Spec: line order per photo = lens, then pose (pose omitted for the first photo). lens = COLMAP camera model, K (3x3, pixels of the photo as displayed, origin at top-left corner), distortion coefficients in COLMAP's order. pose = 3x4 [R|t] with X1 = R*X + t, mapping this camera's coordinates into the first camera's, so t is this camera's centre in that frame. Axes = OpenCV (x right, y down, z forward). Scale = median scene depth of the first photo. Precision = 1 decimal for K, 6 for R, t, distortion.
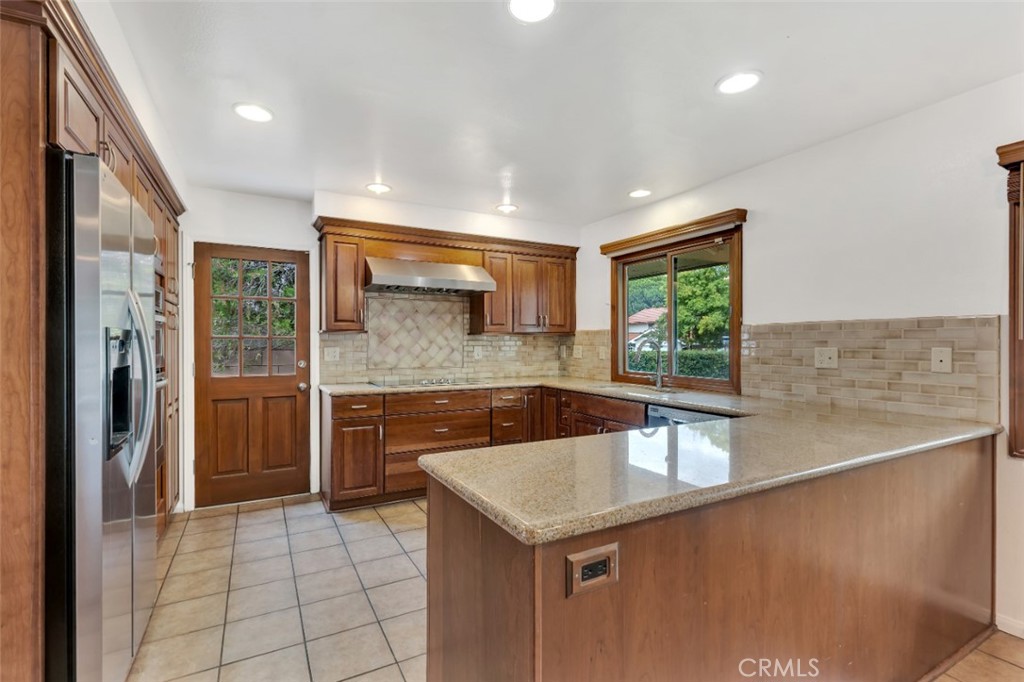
lens RADIAL K [[462.4, 0, 507.9], [0, 462.4, 347.0], [0, 0, 1]] dist [0.006467, -0.001438]
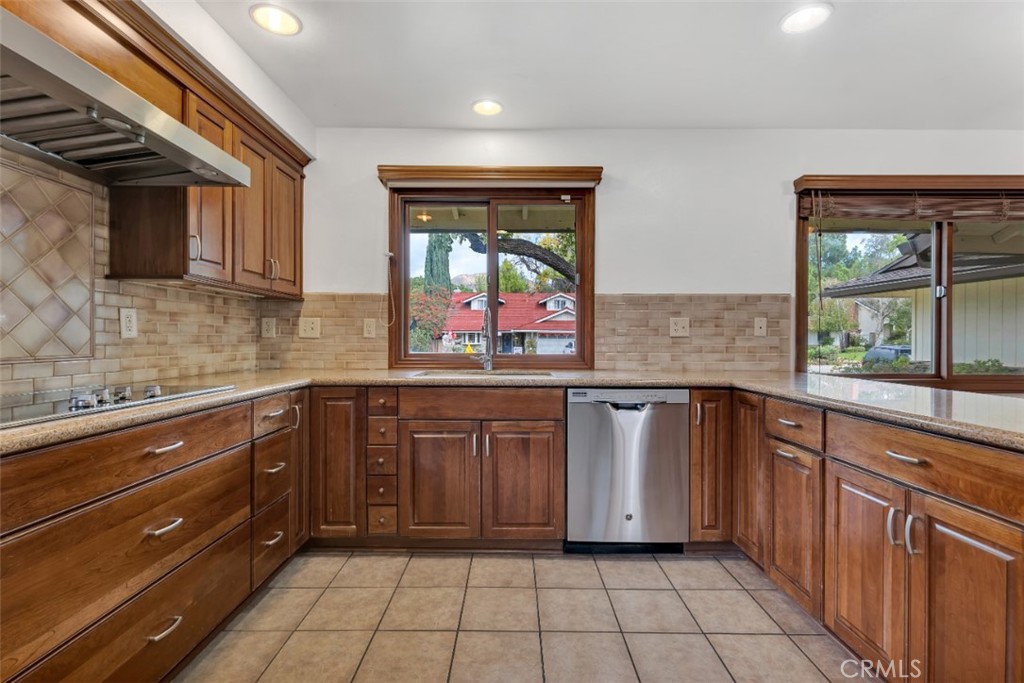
lens RADIAL K [[462.4, 0, 515.5], [0, 462.4, 342.5], [0, 0, 1]] dist [0.006467, -0.001438]
pose [[0.481804, -0.008485, 0.876238, -0.346860], [0.006082, 0.999961, 0.006339, 0.037869], [-0.876258, 0.002275, 0.481837, 0.617152]]
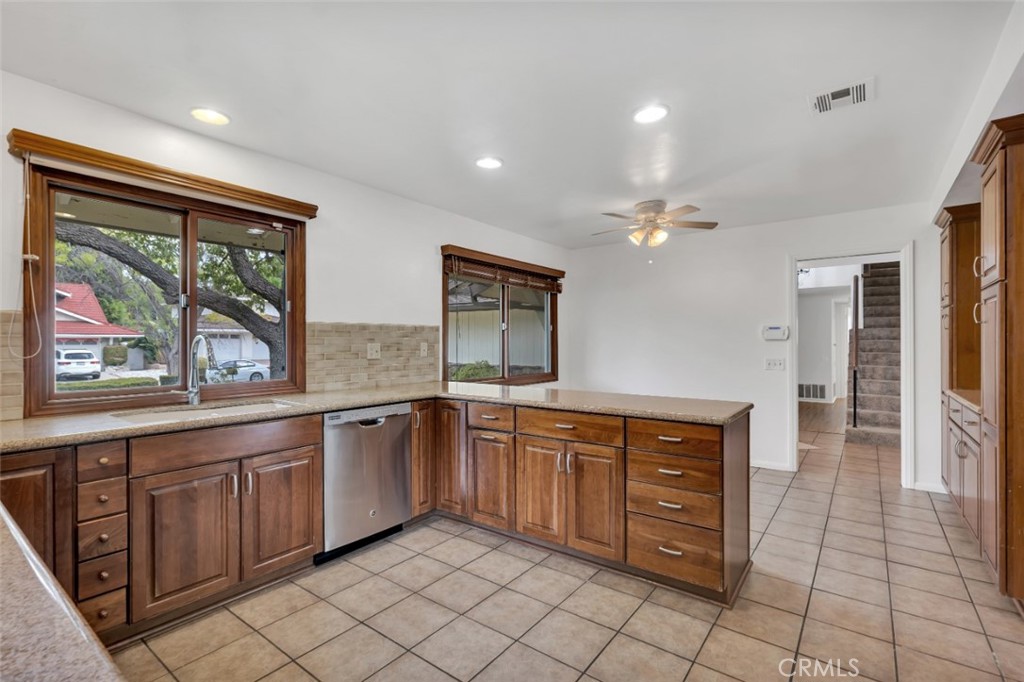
lens RADIAL K [[462.4, 0, 504.3], [0, 462.4, 344.7], [0, 0, 1]] dist [0.006467, -0.001438]
pose [[-0.396905, -0.006905, 0.917834, -0.509724], [0.009306, 0.999890, 0.011546, -0.005574], [-0.917812, 0.013124, -0.396797, 0.896465]]
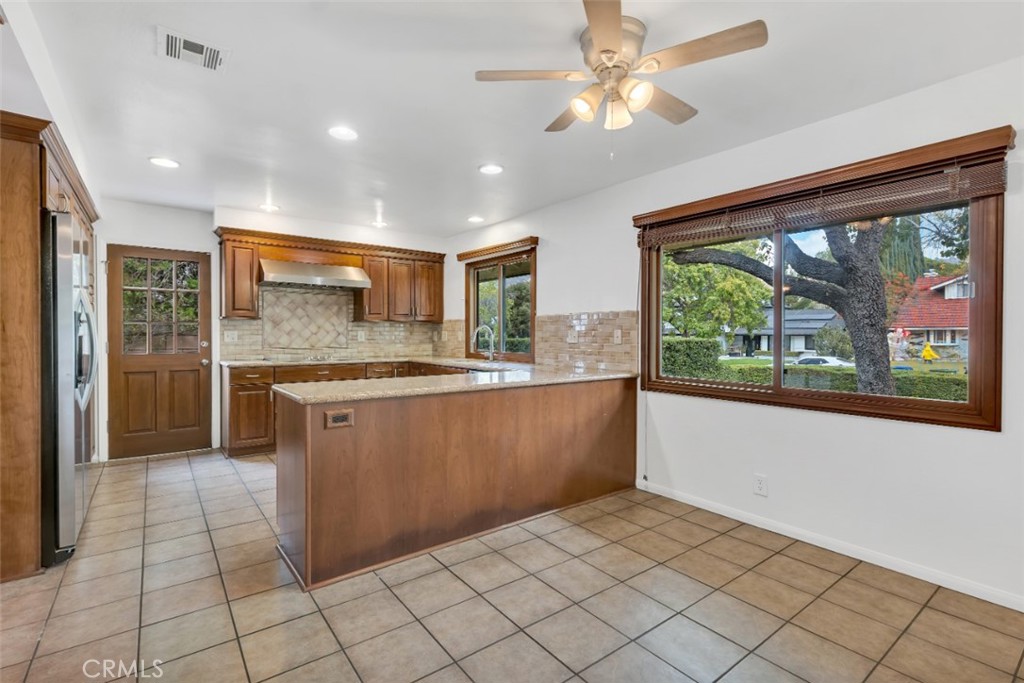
lens RADIAL K [[462.4, 0, 519.3], [0, 462.4, 339.8], [0, 0, 1]] dist [0.006467, -0.001438]
pose [[0.985368, 0.000310, 0.170441, 0.183046], [-0.000914, 0.999994, 0.003468, 0.021438], [-0.170439, -0.003573, 0.985362, -0.384417]]
